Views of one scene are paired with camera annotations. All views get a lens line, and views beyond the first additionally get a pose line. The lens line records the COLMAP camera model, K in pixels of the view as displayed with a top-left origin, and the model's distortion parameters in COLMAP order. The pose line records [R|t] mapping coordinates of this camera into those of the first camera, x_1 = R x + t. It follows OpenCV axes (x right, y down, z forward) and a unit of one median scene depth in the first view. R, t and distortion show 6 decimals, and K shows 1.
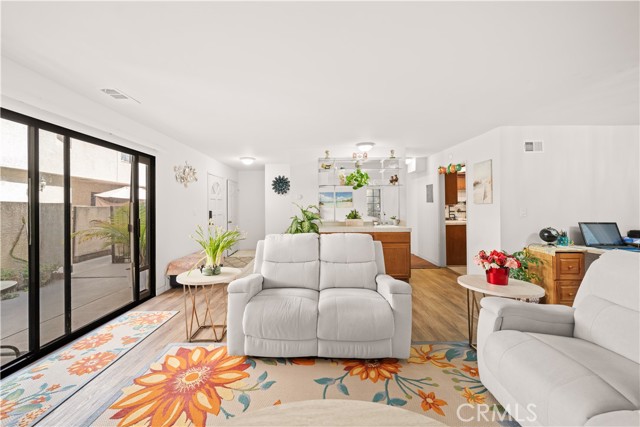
lens RADIAL K [[247.7, 0, 318.1], [0, 247.7, 207.0], [0, 0, 1]] dist [0.001241, 0.000101]
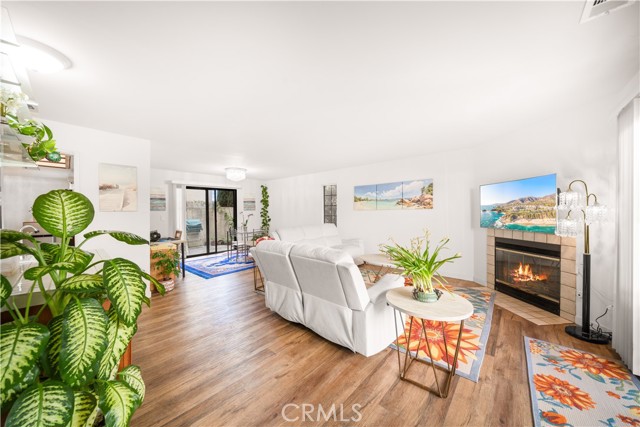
lens RADIAL K [[218.4, 0, 320.0], [0, 218.4, 213.5], [0, 0, 1]] dist [-0.001736, -0.000122]
pose [[-0.738082, 0.008429, 0.674659, -0.633306], [0.008239, 0.999960, -0.003479, 0.006507], [-0.674661, 0.002991, -0.738122, 1.671904]]
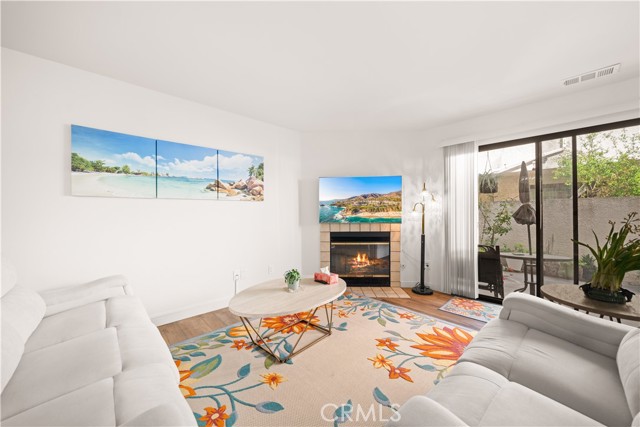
lens RADIAL K [[236.1, 0, 312.7], [0, 236.1, 212.6], [0, 0, 1]] dist [0.000175, 0.000022]
pose [[-0.755829, 0.009093, -0.654706, 0.514933], [0.012682, 0.999919, -0.000753, 0.038519], [0.654647, -0.008873, -0.755883, 0.944411]]
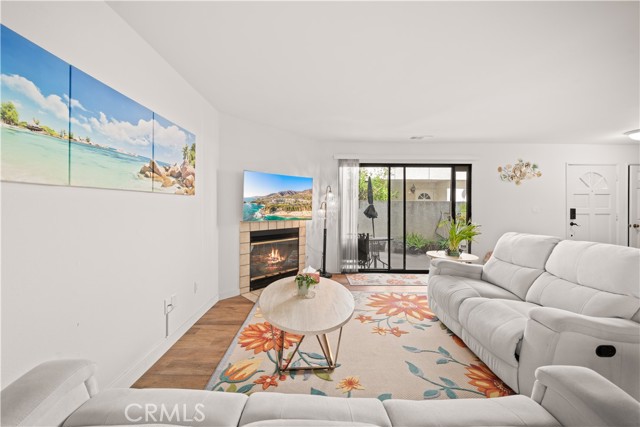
lens RADIAL K [[245.3, 0, 309.9], [0, 245.3, 206.2], [0, 0, 1]] dist [0.000130, 0.000002]
pose [[-0.023395, 0.006231, -0.999707, 0.844202], [-0.001823, 0.999979, 0.006276, 0.007546], [0.999725, 0.001969, -0.023384, 0.280657]]
